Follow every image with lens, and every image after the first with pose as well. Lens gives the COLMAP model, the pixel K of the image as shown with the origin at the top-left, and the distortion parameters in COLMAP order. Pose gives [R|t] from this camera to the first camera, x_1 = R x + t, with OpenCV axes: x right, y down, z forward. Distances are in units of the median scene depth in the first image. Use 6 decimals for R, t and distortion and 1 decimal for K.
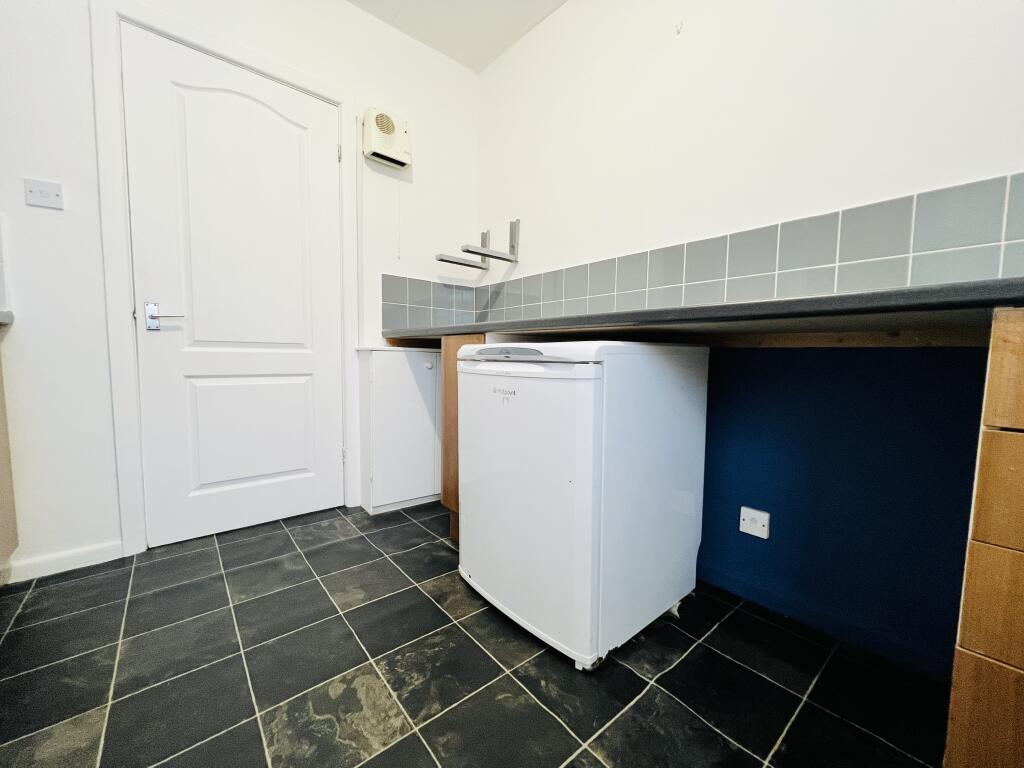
lens RADIAL K [[409.8, 0, 512.0], [0, 409.8, 384.0], [0, 0, 1]] dist [0.000441, -0.000148]
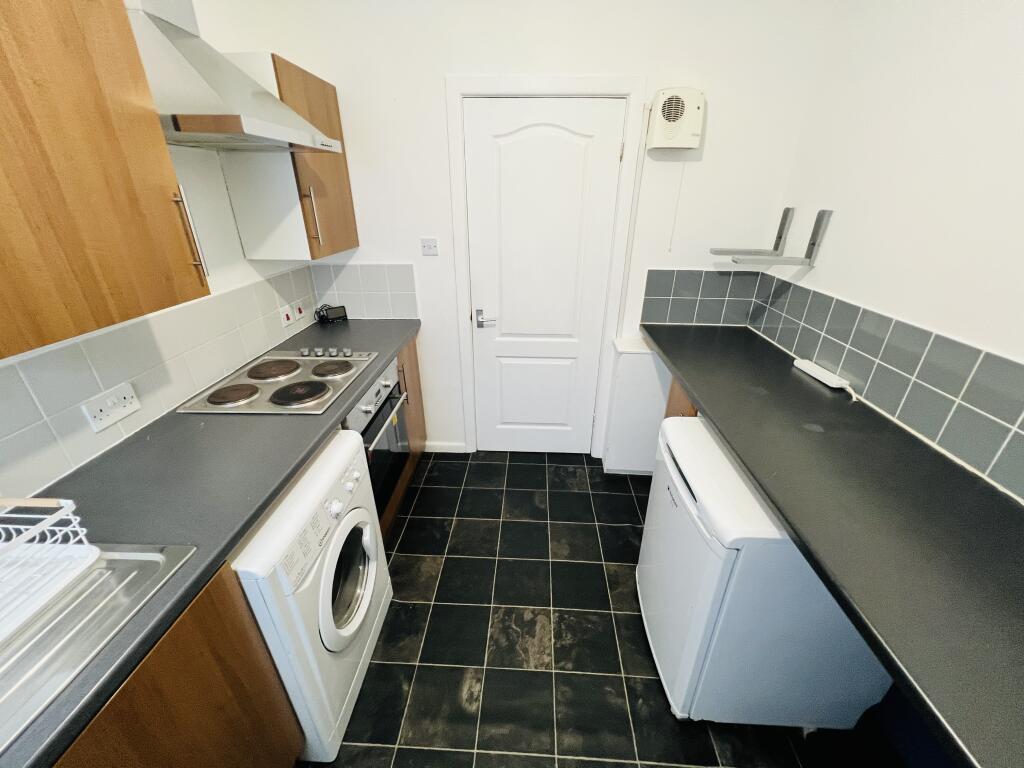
lens RADIAL K [[409.8, 0, 512.0], [0, 409.8, 384.0], [0, 0, 1]] dist [0.000441, -0.000148]
pose [[0.730401, 0.279175, -0.623358, 0.224907], [-0.041539, 0.929119, 0.367439, -0.542487], [0.681754, -0.242484, 0.690227, -0.010814]]
